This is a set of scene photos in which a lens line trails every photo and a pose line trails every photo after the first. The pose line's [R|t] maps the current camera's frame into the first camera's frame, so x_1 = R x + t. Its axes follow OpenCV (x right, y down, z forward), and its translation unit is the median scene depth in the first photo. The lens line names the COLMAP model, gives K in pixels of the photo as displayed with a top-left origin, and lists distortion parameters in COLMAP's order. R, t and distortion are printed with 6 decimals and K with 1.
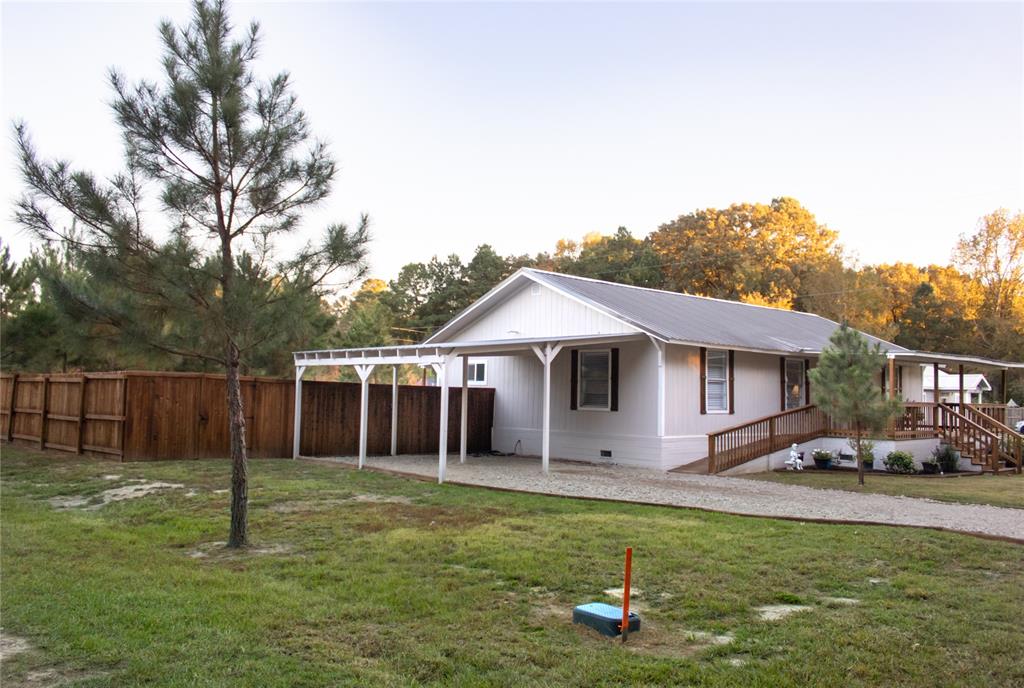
lens RADIAL K [[858.1, 0, 512.0], [0, 858.1, 344.0], [0, 0, 1]] dist [0.001450, 0.000242]
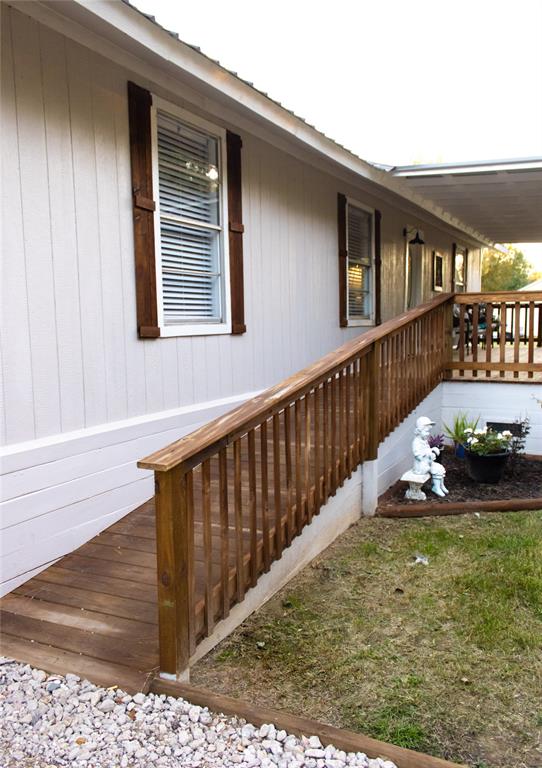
lens RADIAL K [[711.2, 0, 271.0], [0, 711.2, 384.0], [0, 0, 1]] dist [-0.000328, -0.008364]
pose [[0.940820, -0.057780, 0.333946, 0.178658], [0.004484, 0.987396, 0.158208, 0.058070], [-0.338878, -0.147348, 0.929220, 0.752754]]
